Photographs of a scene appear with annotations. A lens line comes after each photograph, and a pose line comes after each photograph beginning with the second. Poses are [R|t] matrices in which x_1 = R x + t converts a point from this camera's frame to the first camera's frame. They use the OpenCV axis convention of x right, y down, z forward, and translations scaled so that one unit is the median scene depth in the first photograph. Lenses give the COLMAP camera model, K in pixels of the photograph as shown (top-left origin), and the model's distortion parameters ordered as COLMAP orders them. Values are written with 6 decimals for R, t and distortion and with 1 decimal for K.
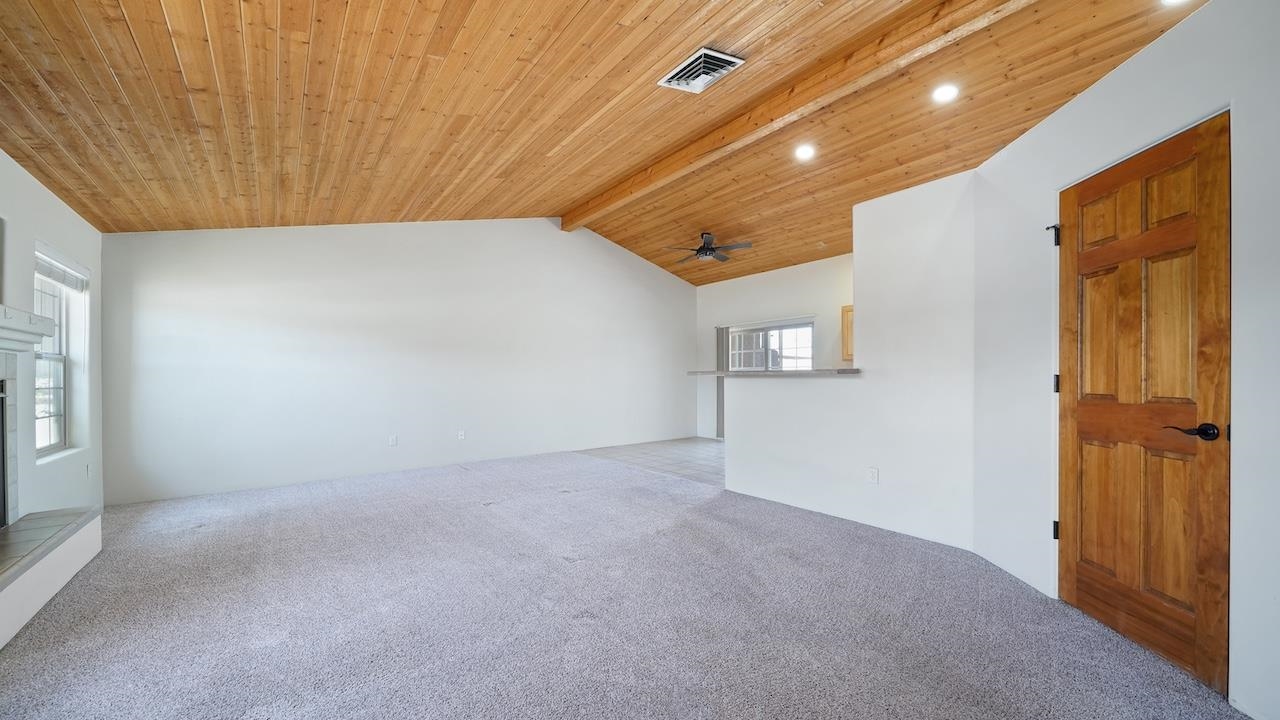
lens RADIAL K [[460.3, 0, 638.9], [0, 460.3, 376.8], [0, 0, 1]] dist [-0.000628, -0.000059]
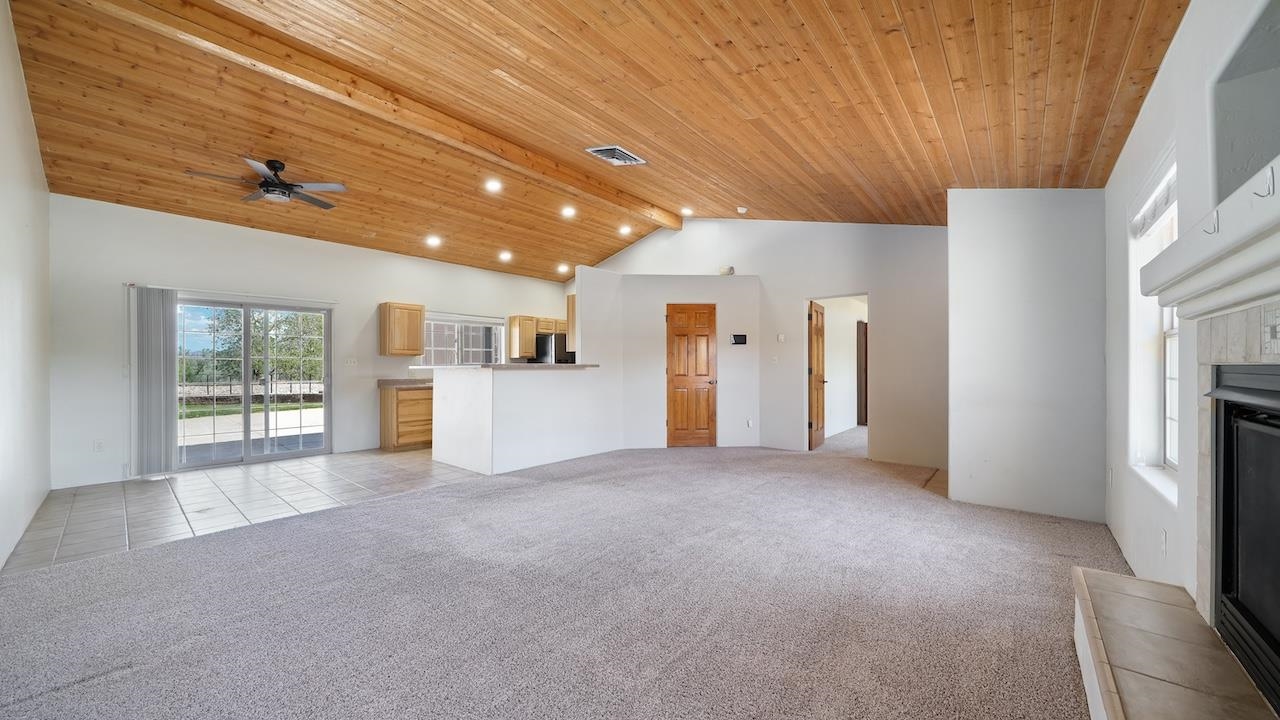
lens RADIAL K [[454.9, 0, 637.8], [0, 454.9, 367.1], [0, 0, 1]] dist [-0.000798, -0.000072]
pose [[-0.203673, 0.000476, 0.979039, -1.399937], [0.002876, 0.999996, 0.000112, -0.007164], [-0.979035, 0.002838, -0.203673, 1.359548]]
